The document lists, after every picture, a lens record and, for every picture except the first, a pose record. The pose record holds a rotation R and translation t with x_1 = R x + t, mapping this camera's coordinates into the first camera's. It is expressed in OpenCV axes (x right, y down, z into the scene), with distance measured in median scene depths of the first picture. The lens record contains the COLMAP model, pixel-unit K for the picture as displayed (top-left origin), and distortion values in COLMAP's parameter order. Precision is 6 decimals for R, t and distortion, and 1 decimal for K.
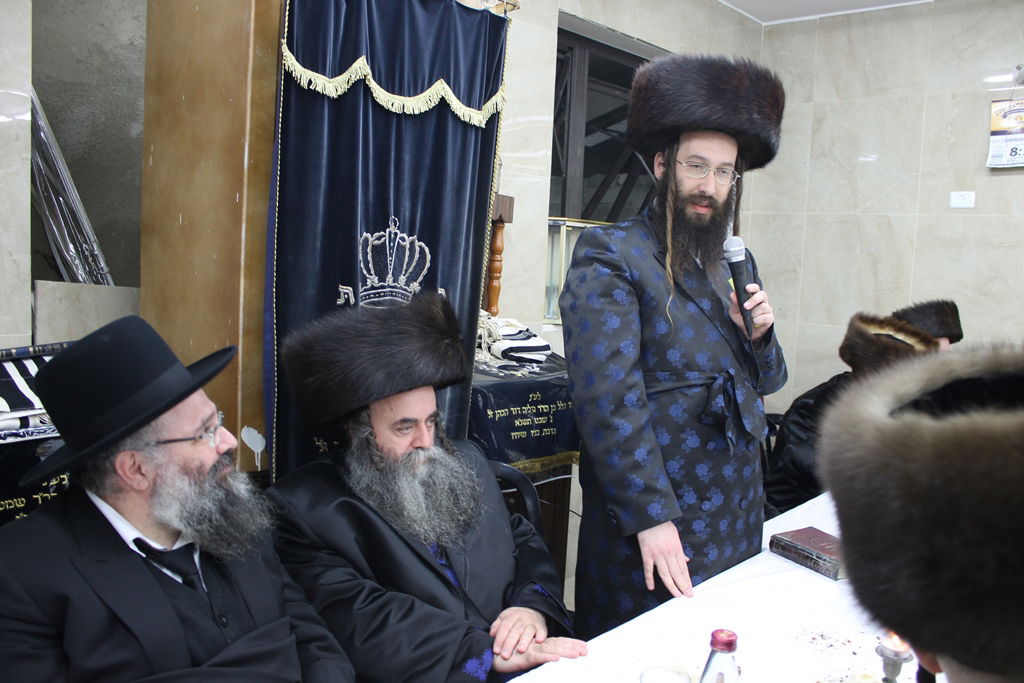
lens RADIAL K [[855.3, 0, 509.1], [0, 855.3, 343.2], [0, 0, 1]] dist [-0.153725, 0.119531]
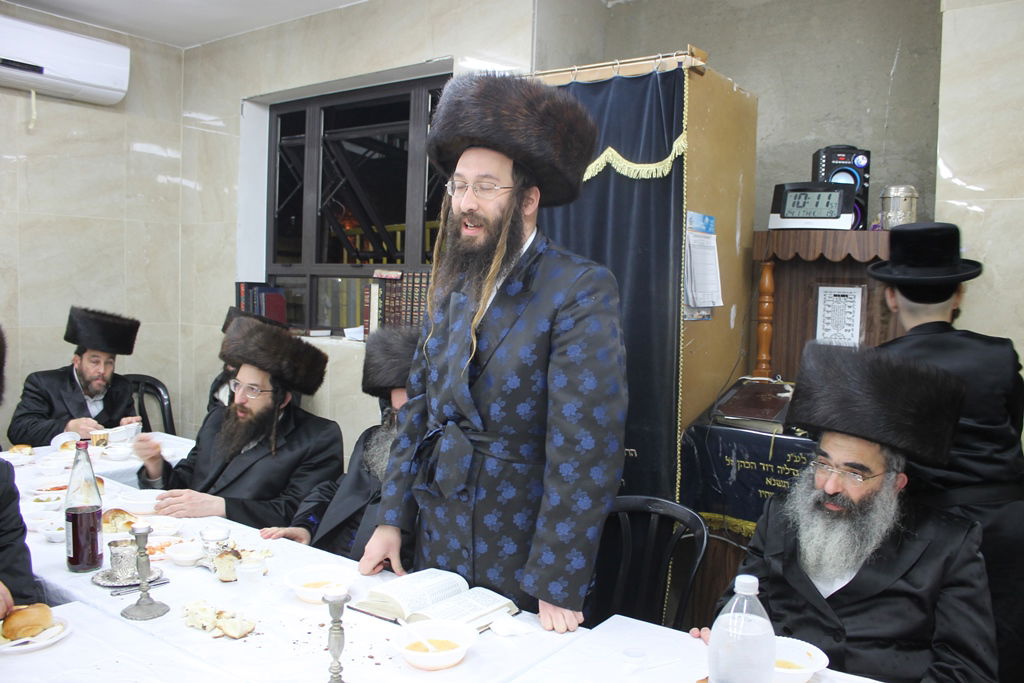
lens RADIAL K [[855.3, 0, 530.1], [0, 855.3, 344.3], [0, 0, 1]] dist [-0.153725, 0.119531]
pose [[0.140730, 0.017995, -0.989884, 1.099451], [-0.118242, 0.992984, 0.001241, -0.029640], [0.982962, 0.116871, 0.141871, 0.771443]]
